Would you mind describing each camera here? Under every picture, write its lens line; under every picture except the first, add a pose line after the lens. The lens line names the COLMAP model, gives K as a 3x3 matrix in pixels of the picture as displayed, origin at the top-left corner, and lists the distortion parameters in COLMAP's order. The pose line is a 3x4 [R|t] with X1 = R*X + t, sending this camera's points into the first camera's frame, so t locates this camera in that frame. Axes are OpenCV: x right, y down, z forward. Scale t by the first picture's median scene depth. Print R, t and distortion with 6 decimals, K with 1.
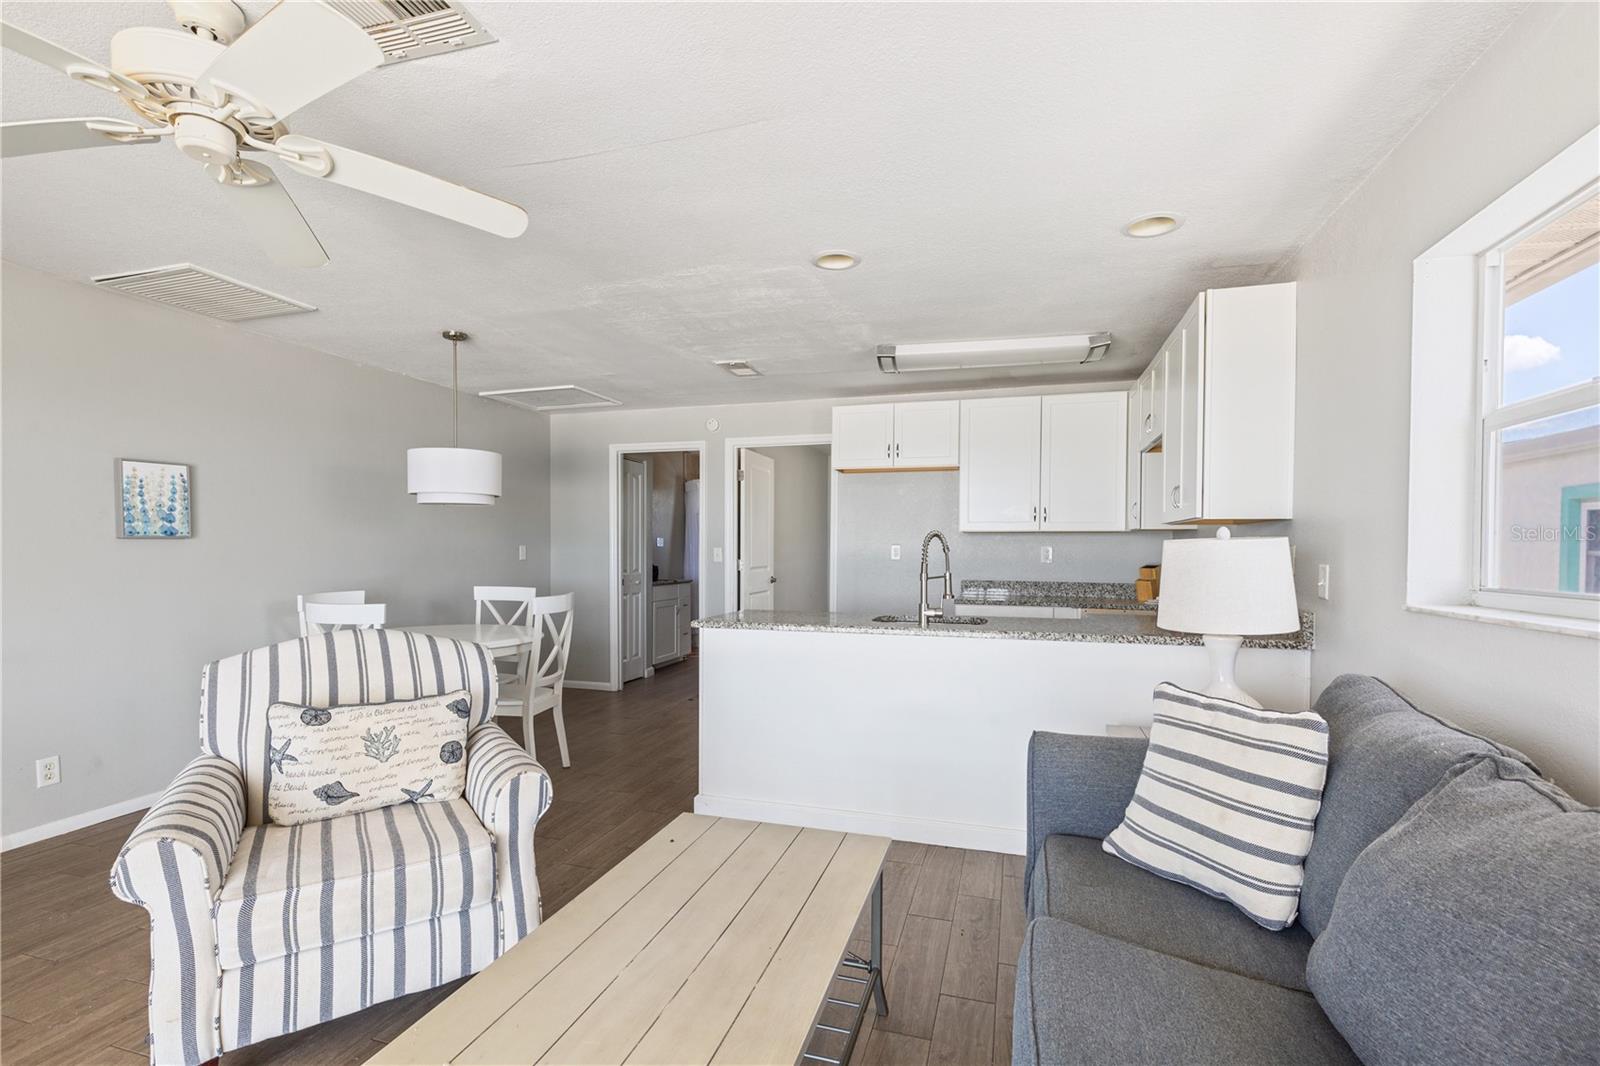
lens RADIAL K [[728.2, 0, 797.9], [0, 728.2, 558.9], [0, 0, 1]] dist [0.015934, -0.000075]
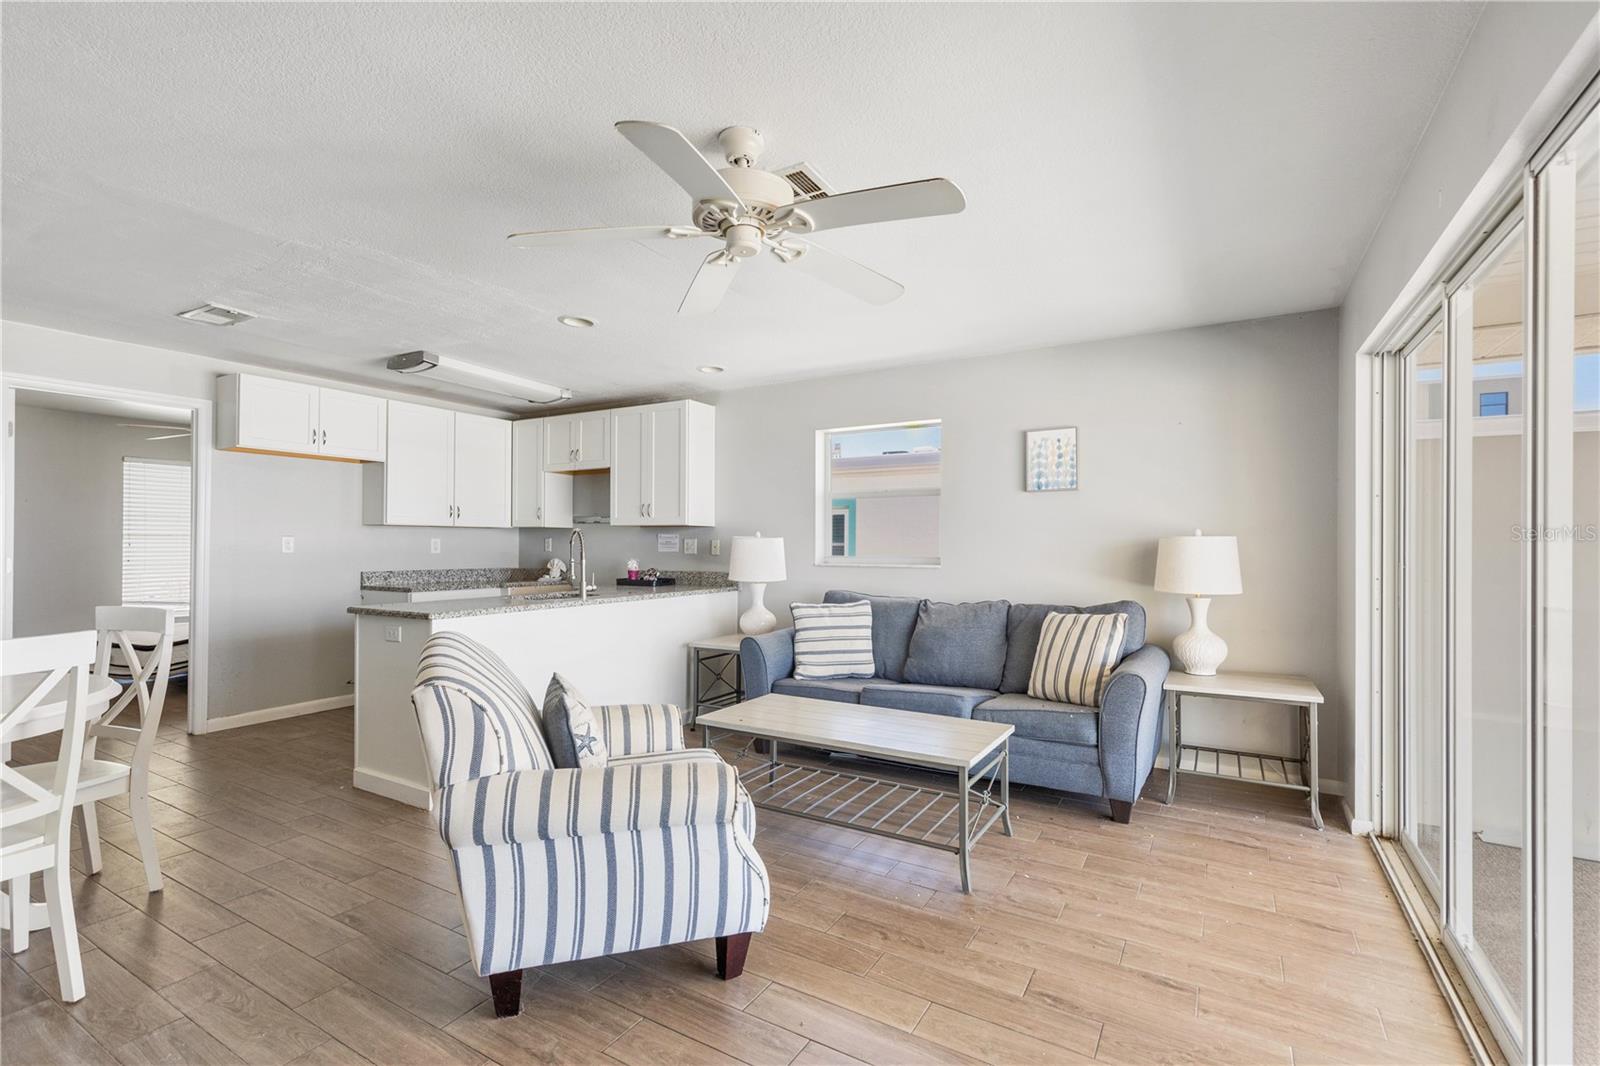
lens RADIAL K [[716.0, 0, 798.9], [0, 716.0, 538.4], [0, 0, 1]] dist [0.001303, -0.000039]
pose [[0.236659, 0.005349, 0.971578, -0.654899], [0.012570, 0.999884, -0.008567, -0.001285], [-0.971511, 0.014240, 0.236565, 0.186074]]
